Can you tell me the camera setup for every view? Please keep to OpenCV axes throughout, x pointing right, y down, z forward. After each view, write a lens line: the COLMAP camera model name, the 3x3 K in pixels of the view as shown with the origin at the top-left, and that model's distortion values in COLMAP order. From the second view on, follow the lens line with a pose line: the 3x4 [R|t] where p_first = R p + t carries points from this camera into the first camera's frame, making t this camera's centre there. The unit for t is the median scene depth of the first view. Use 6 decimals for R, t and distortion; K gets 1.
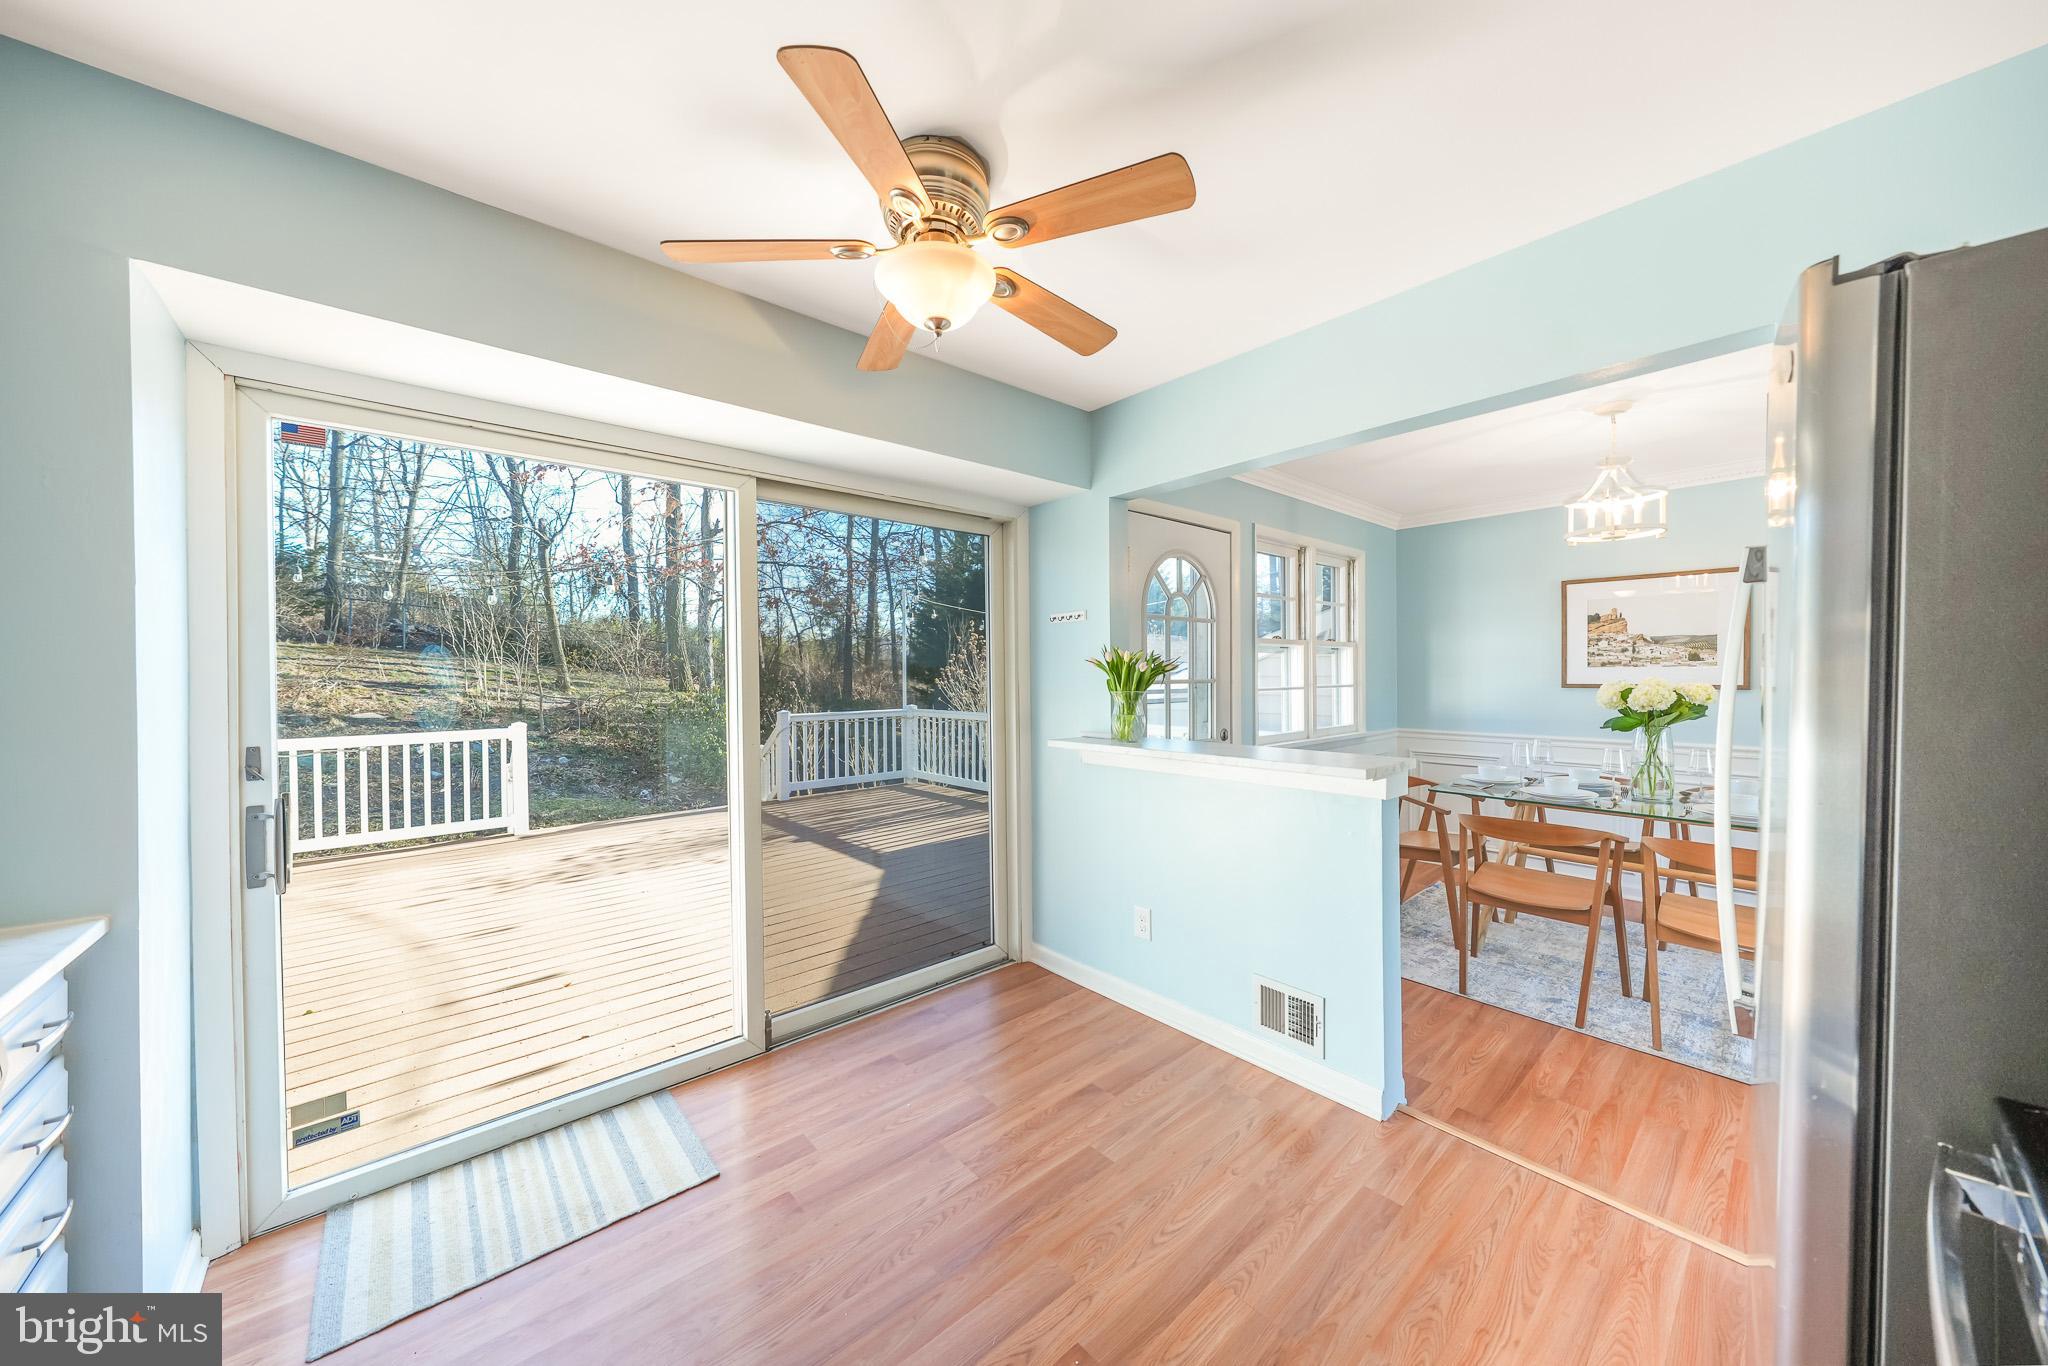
lens RADIAL K [[698.7, 0, 1029.7], [0, 698.7, 678.3], [0, 0, 1]] dist [-0.004826, 0.000272]
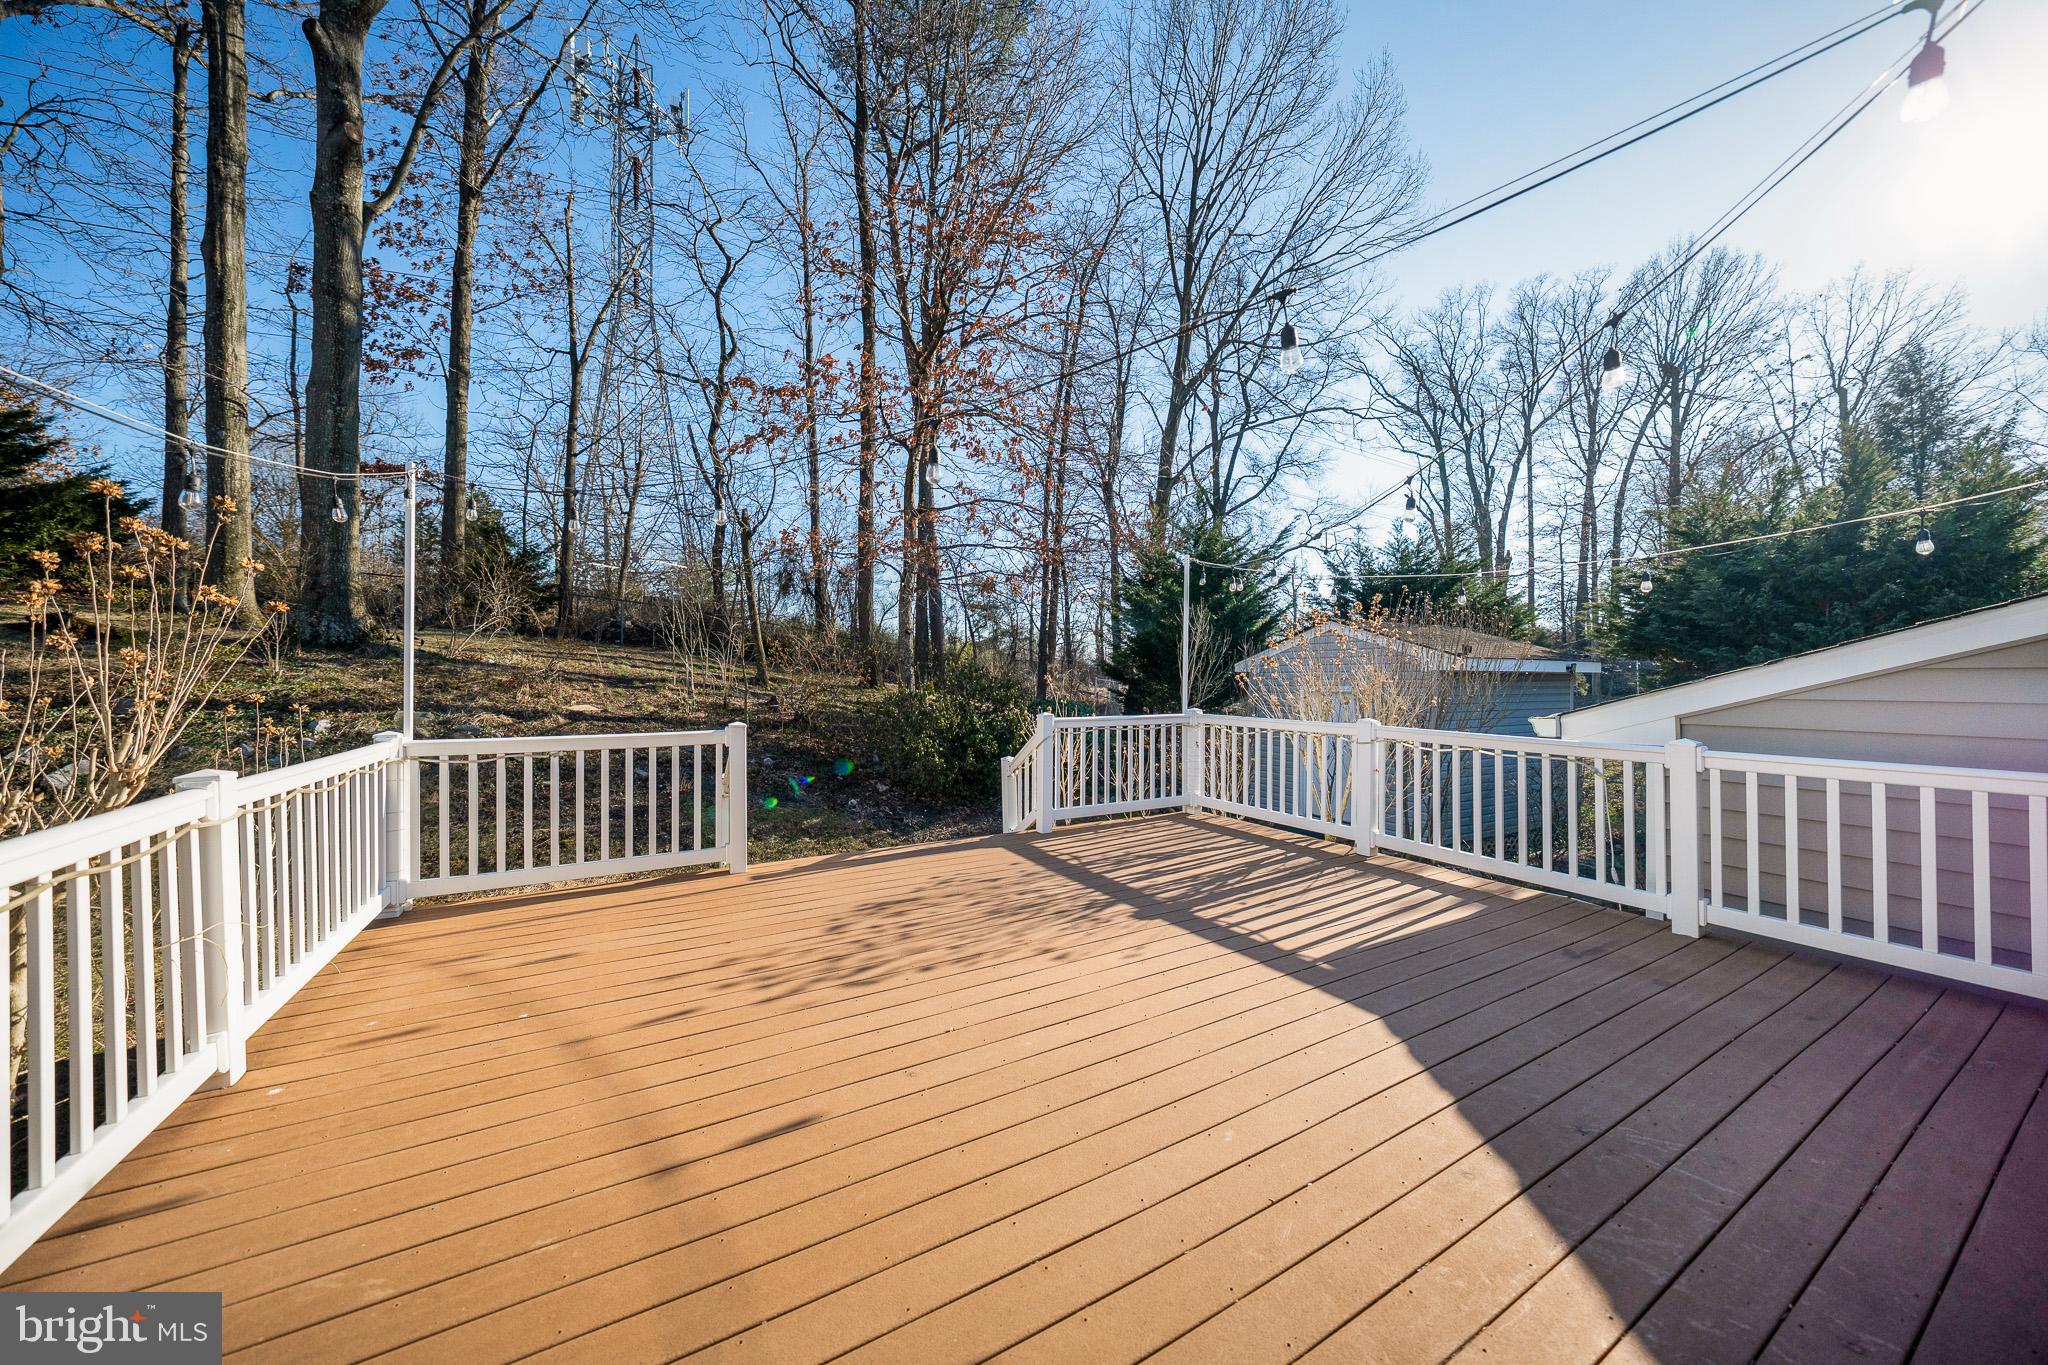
lens RADIAL K [[698.7, 0, 1030.6], [0, 698.7, 676.8], [0, 0, 1]] dist [-0.004826, 0.000272]
pose [[0.978521, 0.009642, -0.205923, -0.186905], [-0.010926, 0.999927, -0.005102, 0.009612], [0.205859, 0.007242, 0.978555, 0.228190]]
